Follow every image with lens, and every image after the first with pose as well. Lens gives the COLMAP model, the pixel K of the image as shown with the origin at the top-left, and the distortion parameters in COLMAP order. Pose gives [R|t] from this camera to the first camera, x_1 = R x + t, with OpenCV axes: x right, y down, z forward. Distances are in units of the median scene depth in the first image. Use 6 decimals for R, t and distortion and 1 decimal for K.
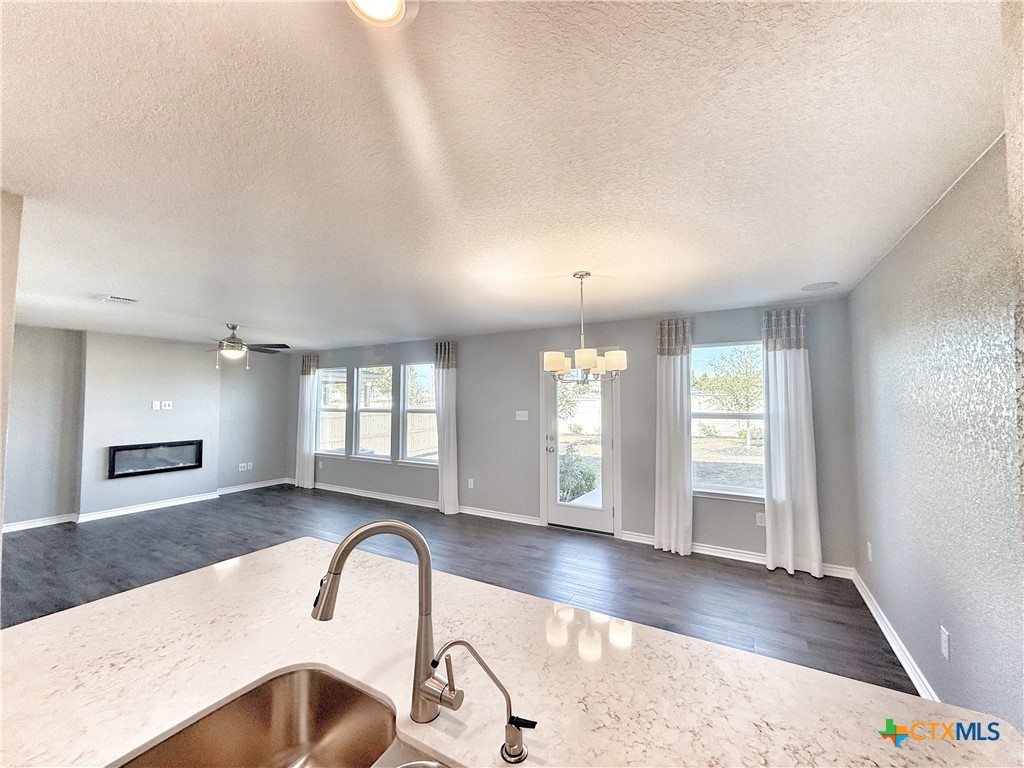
lens RADIAL K [[407.9, 0, 512.0], [0, 407.9, 384.0], [0, 0, 1]] dist [-0.000249, -0.000322]
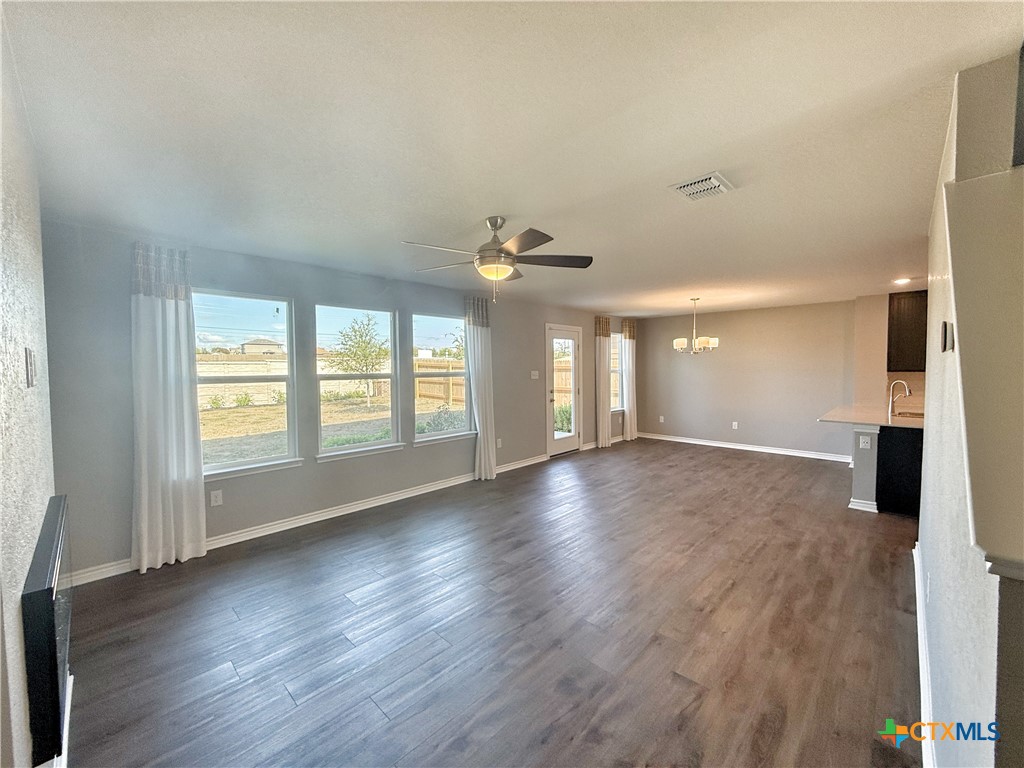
lens RADIAL K [[407.9, 0, 512.0], [0, 407.9, 384.0], [0, 0, 1]] dist [-0.000249, -0.000322]
pose [[0.248594, -0.046770, 0.967478, -1.083964], [-0.042129, 0.997366, 0.059040, 0.034567], [-0.967691, -0.055436, 0.245968, 0.735197]]
